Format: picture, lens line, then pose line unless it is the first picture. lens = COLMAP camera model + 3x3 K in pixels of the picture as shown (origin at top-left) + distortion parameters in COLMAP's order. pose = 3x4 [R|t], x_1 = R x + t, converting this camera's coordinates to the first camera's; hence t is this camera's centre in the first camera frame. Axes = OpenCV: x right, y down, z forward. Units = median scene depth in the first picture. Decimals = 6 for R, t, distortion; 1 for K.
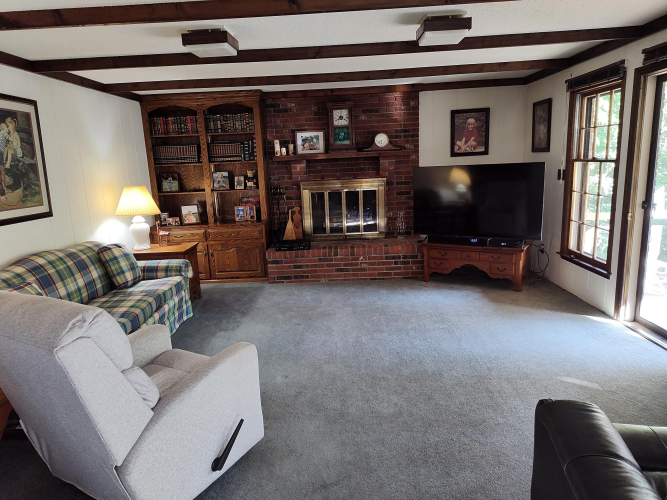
lens RADIAL K [[454.7, 0, 331.5], [0, 454.7, 252.4], [0, 0, 1]] dist [0.048314, -0.053897]
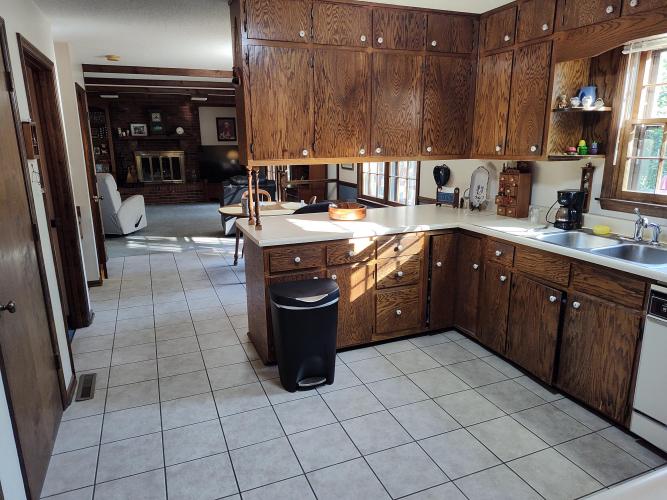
lens RADIAL K [[454.2, 0, 333.0], [0, 454.2, 259.8], [0, 0, 1]] dist [0.049532, -0.056527]
pose [[0.915802, -0.064695, 0.396385, -0.101303], [0.045143, 0.997268, 0.058470, 0.217348], [-0.399084, -0.035653, 0.916221, -1.065359]]
